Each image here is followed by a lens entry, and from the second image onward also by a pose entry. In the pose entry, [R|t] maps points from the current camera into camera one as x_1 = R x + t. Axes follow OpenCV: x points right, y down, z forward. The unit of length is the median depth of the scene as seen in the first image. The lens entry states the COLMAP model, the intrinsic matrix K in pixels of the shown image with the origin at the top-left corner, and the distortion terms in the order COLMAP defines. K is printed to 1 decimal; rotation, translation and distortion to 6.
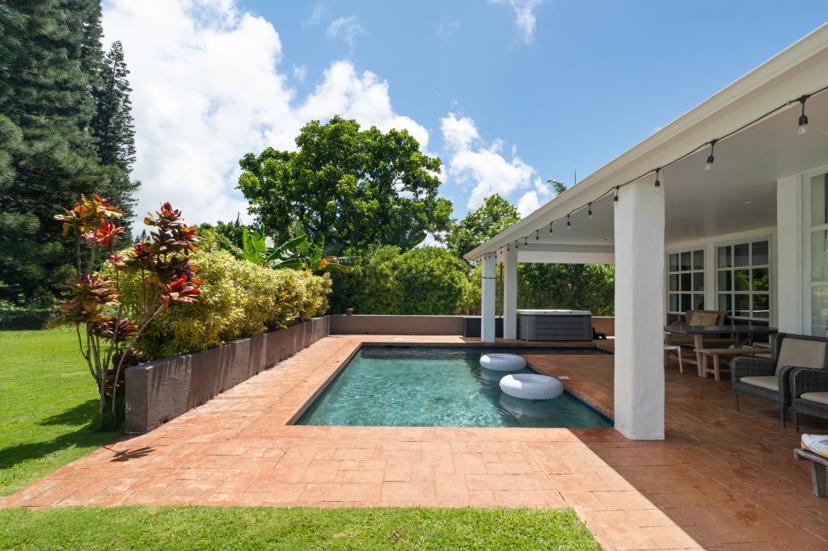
lens RADIAL K [[400.9, 0, 404.6], [0, 400.9, 288.3], [0, 0, 1]] dist [-0.000673, 0.000012]
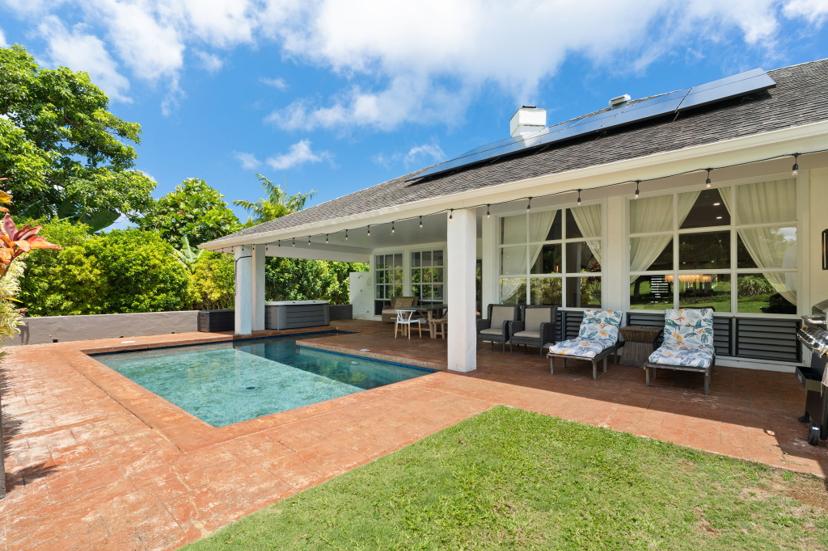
lens RADIAL K [[400.9, 0, 404.6], [0, 400.9, 288.3], [0, 0, 1]] dist [-0.000673, 0.000012]
pose [[0.665572, -0.006439, 0.746306, -0.347119], [-0.000294, 0.999960, 0.008889, 0.015070], [-0.746334, -0.006136, 0.665544, 0.059538]]
